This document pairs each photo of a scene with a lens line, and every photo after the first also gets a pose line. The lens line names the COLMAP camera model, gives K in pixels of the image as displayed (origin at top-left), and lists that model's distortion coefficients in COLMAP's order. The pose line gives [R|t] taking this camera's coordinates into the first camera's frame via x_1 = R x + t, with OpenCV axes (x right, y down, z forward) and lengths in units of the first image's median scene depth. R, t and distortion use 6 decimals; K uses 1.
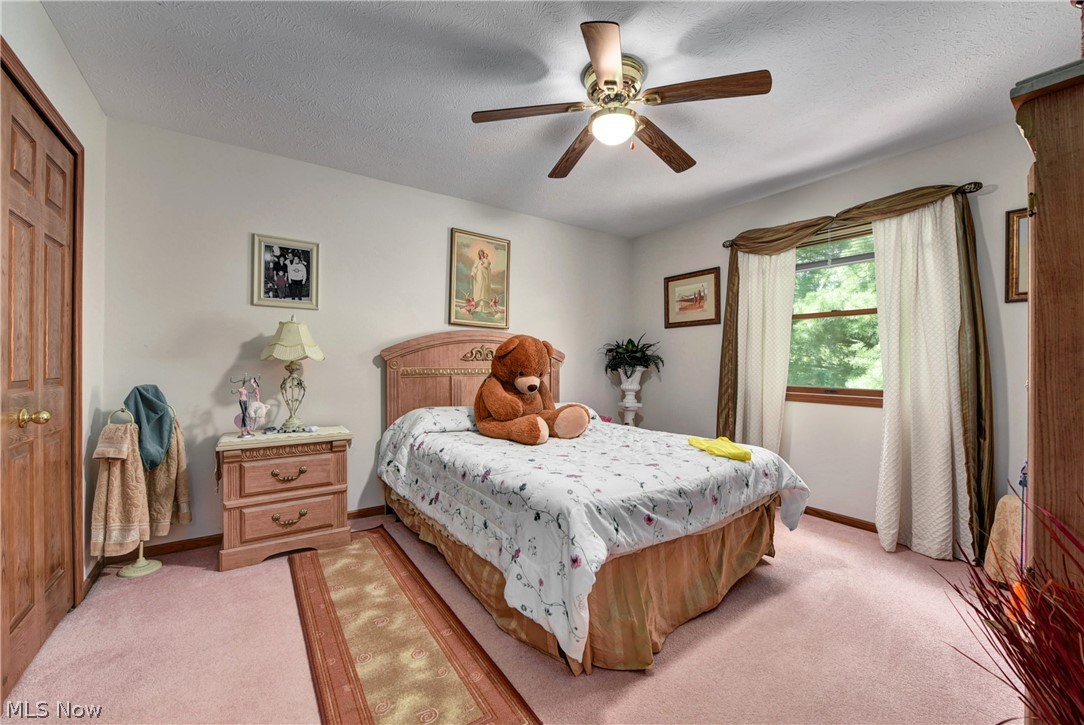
lens RADIAL K [[434.3, 0, 544.0], [0, 434.3, 364.0], [0, 0, 1]] dist [-0.010388, -0.000410]
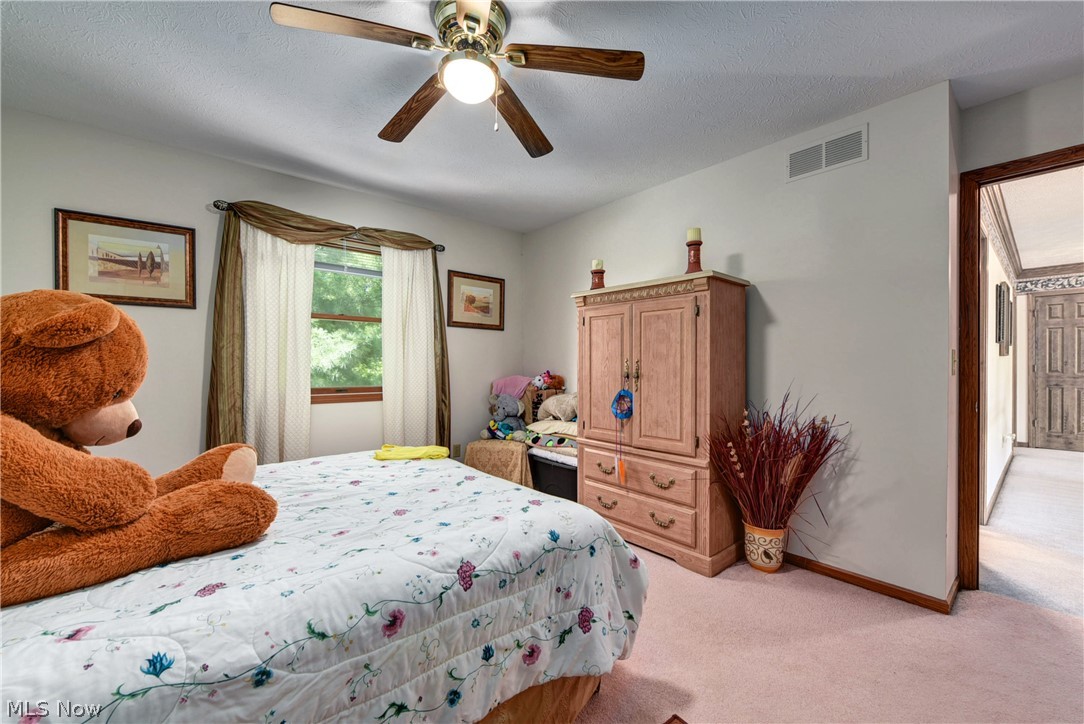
lens RADIAL K [[434.3, 0, 544.0], [0, 434.3, 363.5], [0, 0, 1]] dist [-0.010388, -0.000410]
pose [[-0.093617, -0.003292, 0.995603, -0.429038], [-0.000503, 0.999995, 0.003259, -0.006803], [-0.995608, -0.000196, -0.093618, 0.596714]]
